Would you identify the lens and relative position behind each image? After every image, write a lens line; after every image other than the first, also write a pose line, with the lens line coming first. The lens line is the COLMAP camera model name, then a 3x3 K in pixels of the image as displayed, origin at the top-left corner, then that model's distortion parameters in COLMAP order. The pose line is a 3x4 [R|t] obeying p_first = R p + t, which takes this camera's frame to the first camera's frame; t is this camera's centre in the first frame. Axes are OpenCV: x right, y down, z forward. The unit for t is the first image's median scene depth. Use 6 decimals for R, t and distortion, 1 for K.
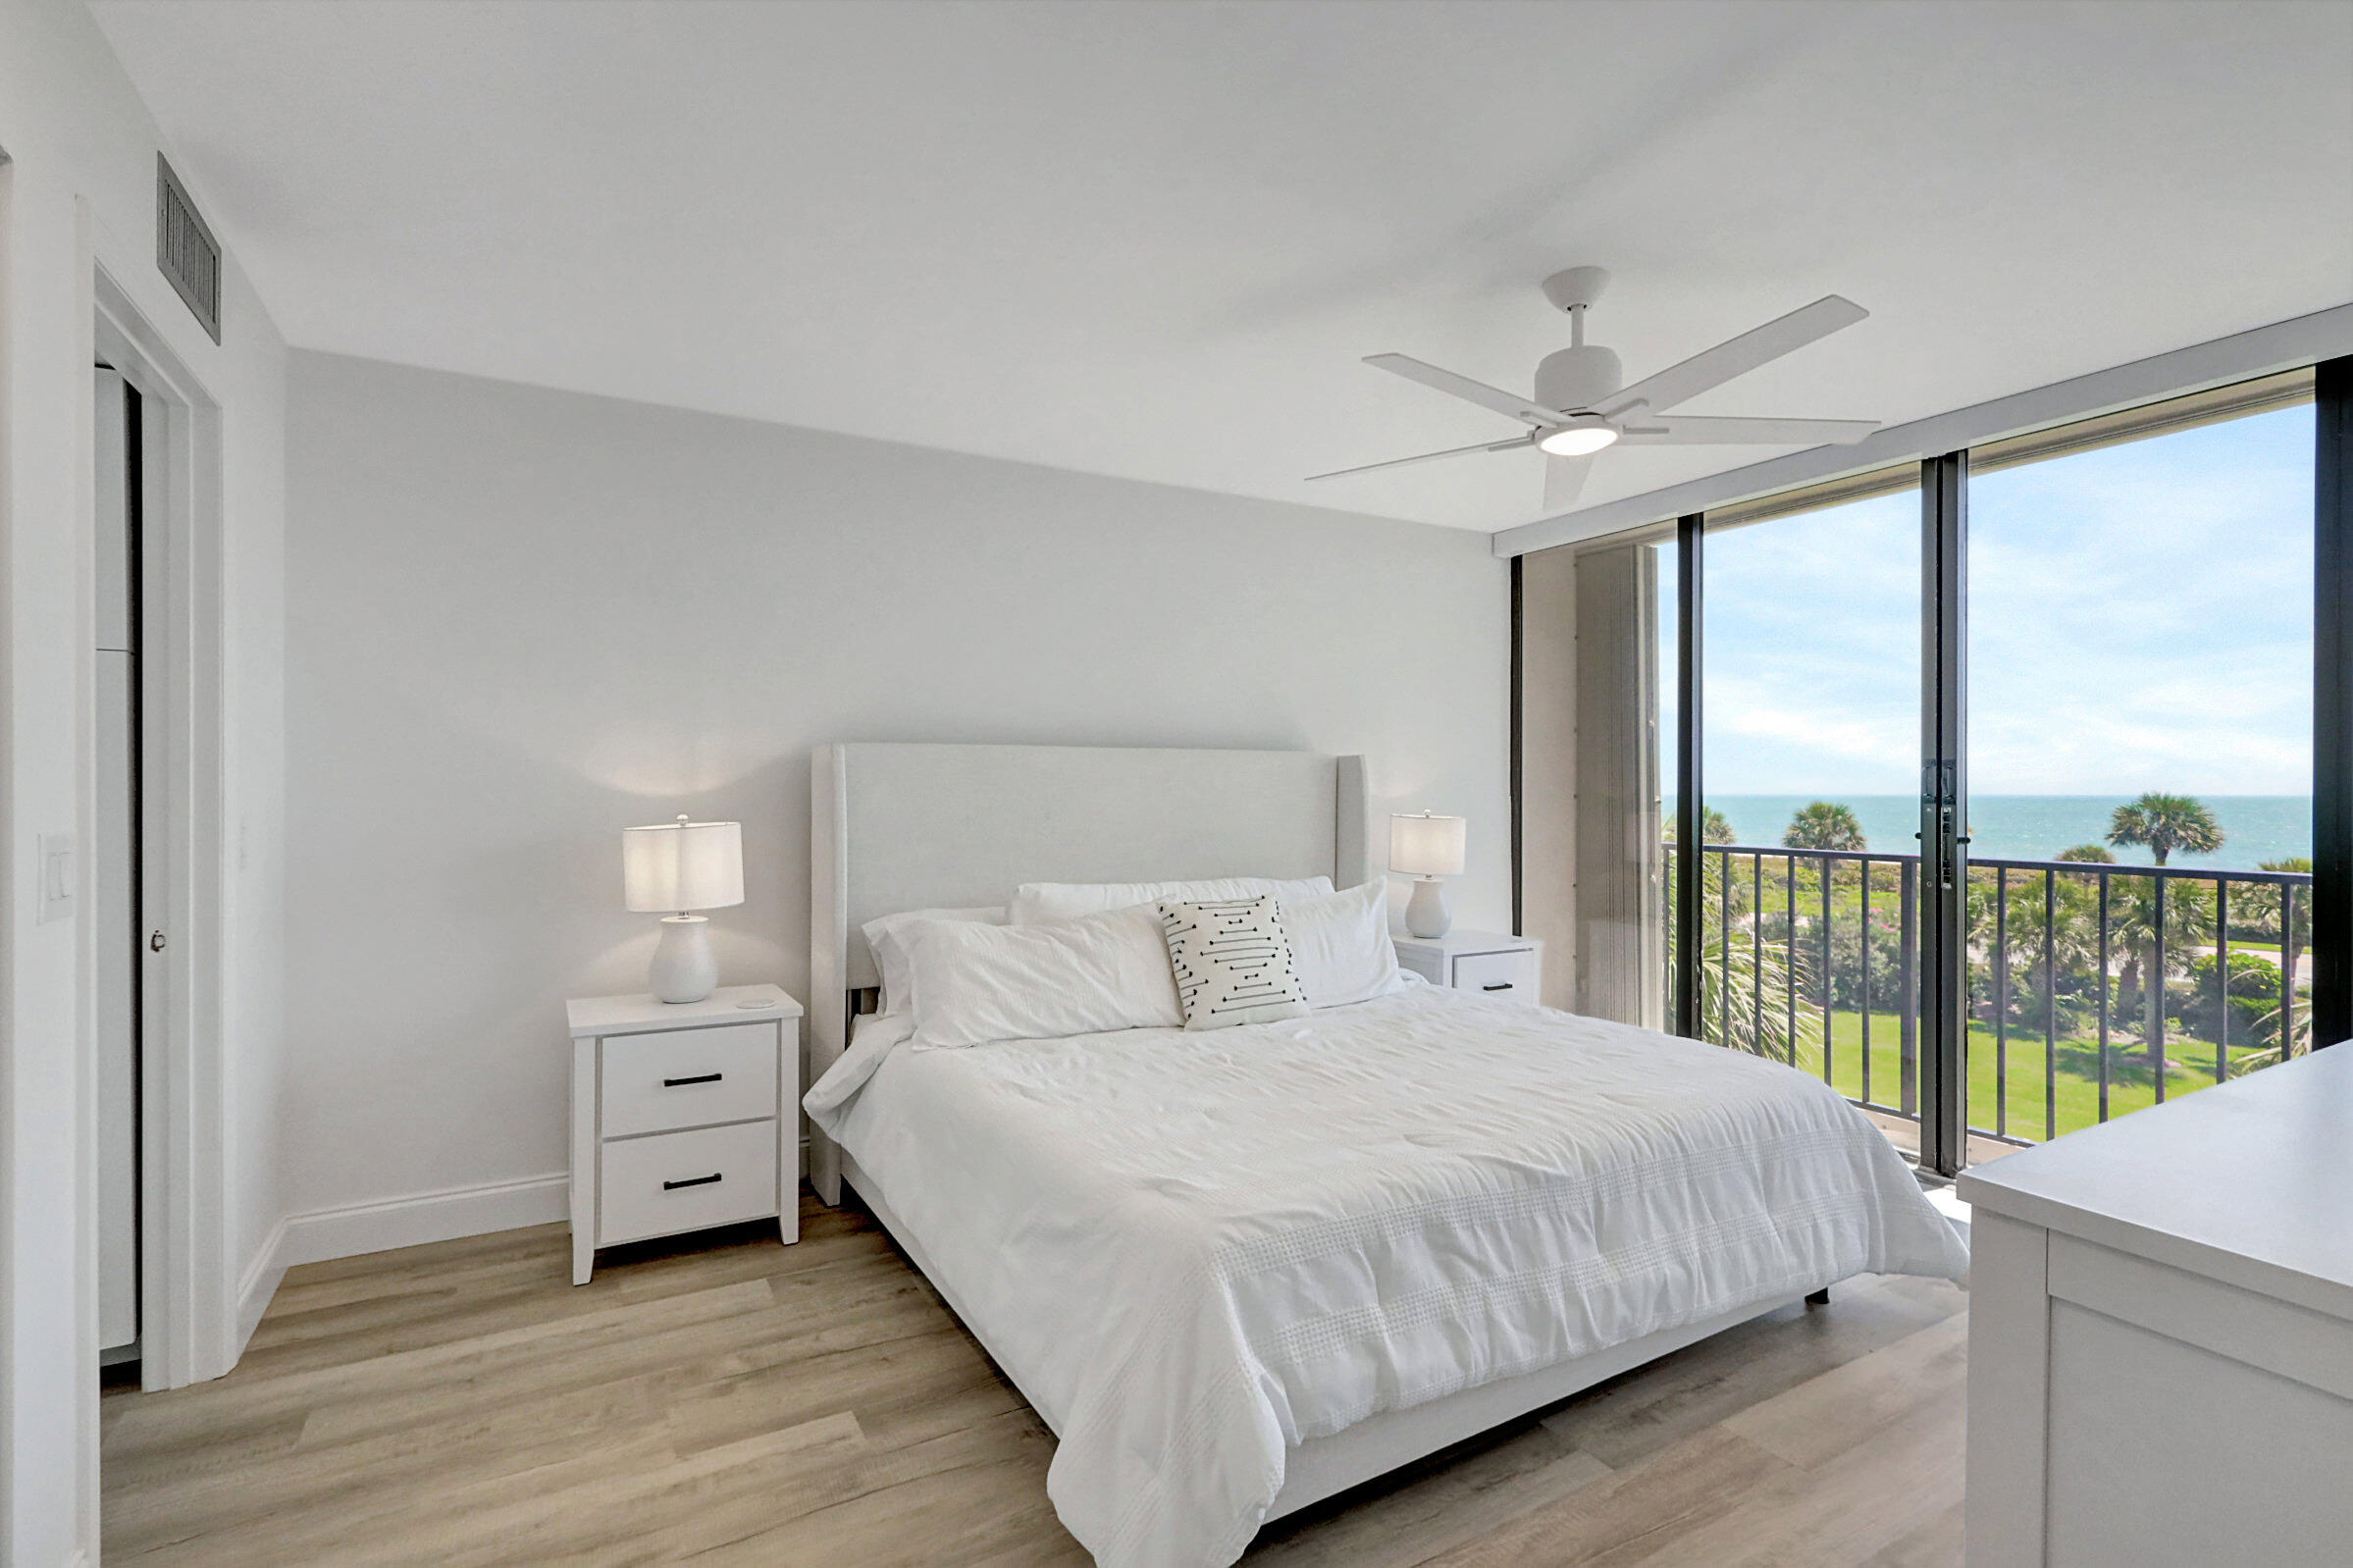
lens RADIAL K [[1107.9, 0, 1174.4], [0, 1107.9, 787.6], [0, 0, 1]] dist [-0.003656, 0.001573]
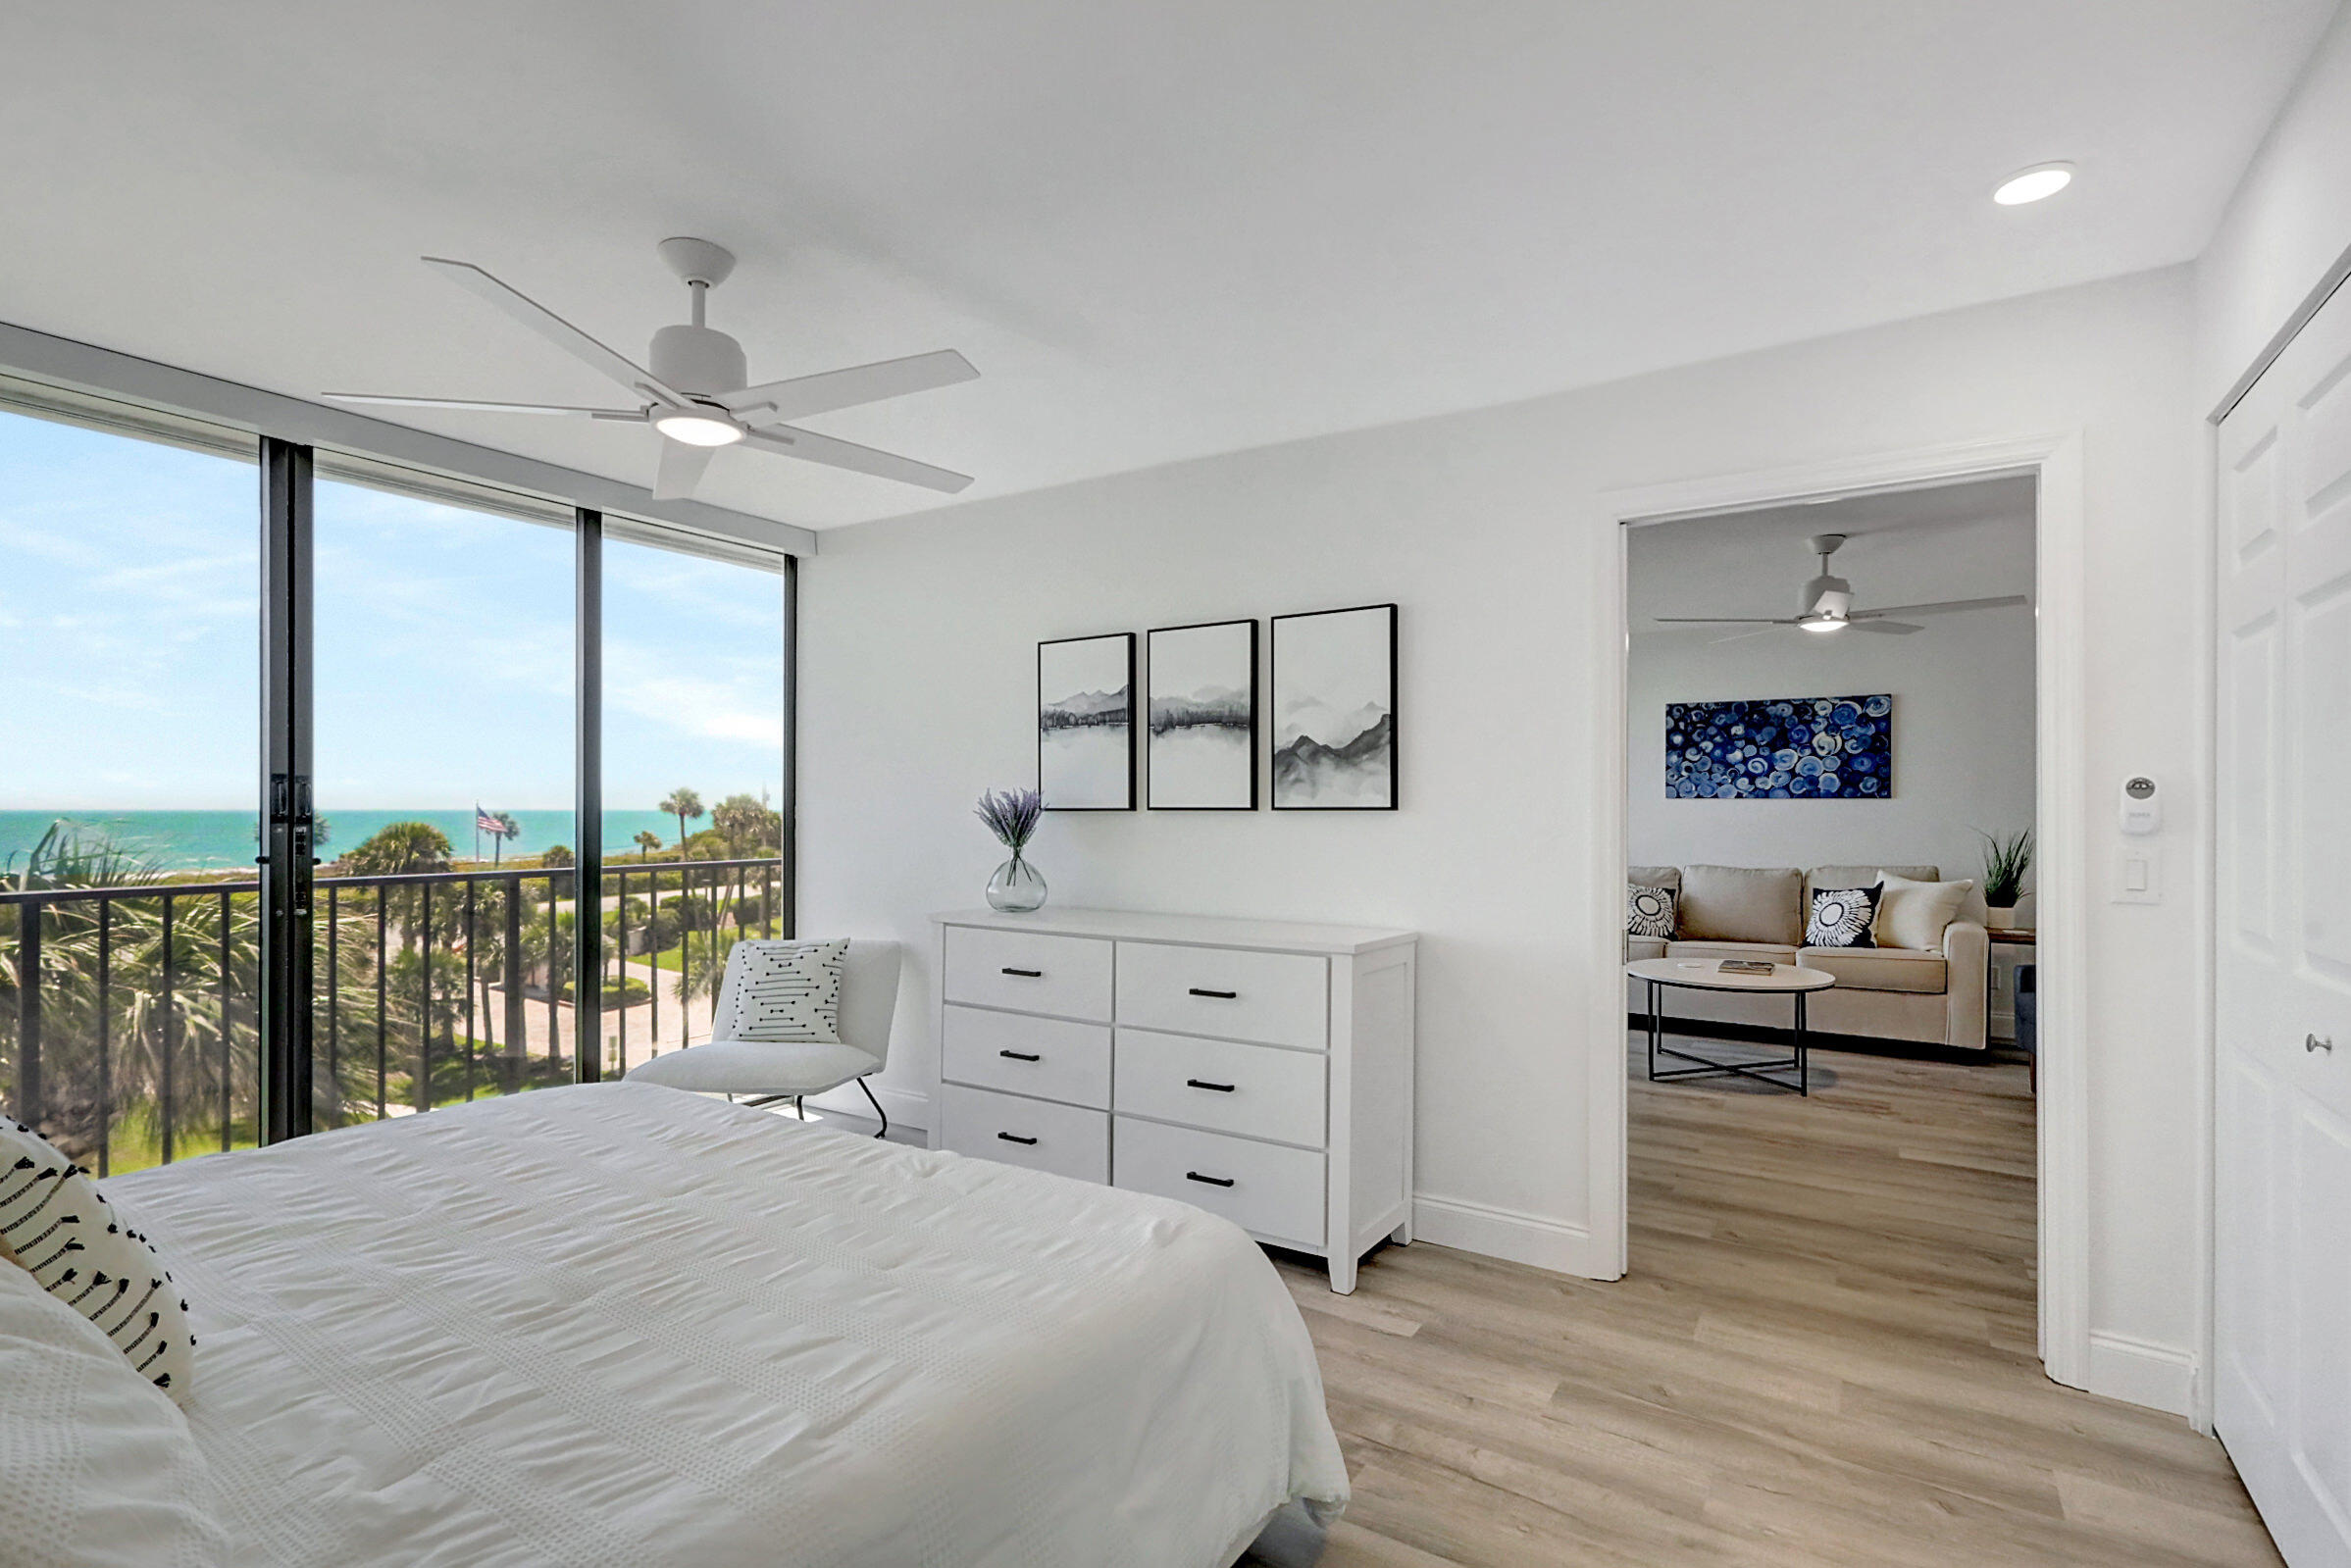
lens RADIAL K [[1106.9, 0, 1181.4], [0, 1106.9, 803.0], [0, 0, 1]] dist [-0.003656, 0.001573]
pose [[-0.469975, 0.001959, 0.882678, -0.518151], [-0.004162, 0.999982, -0.004435, -0.001283], [-0.882670, -0.005758, -0.469958, 0.879918]]
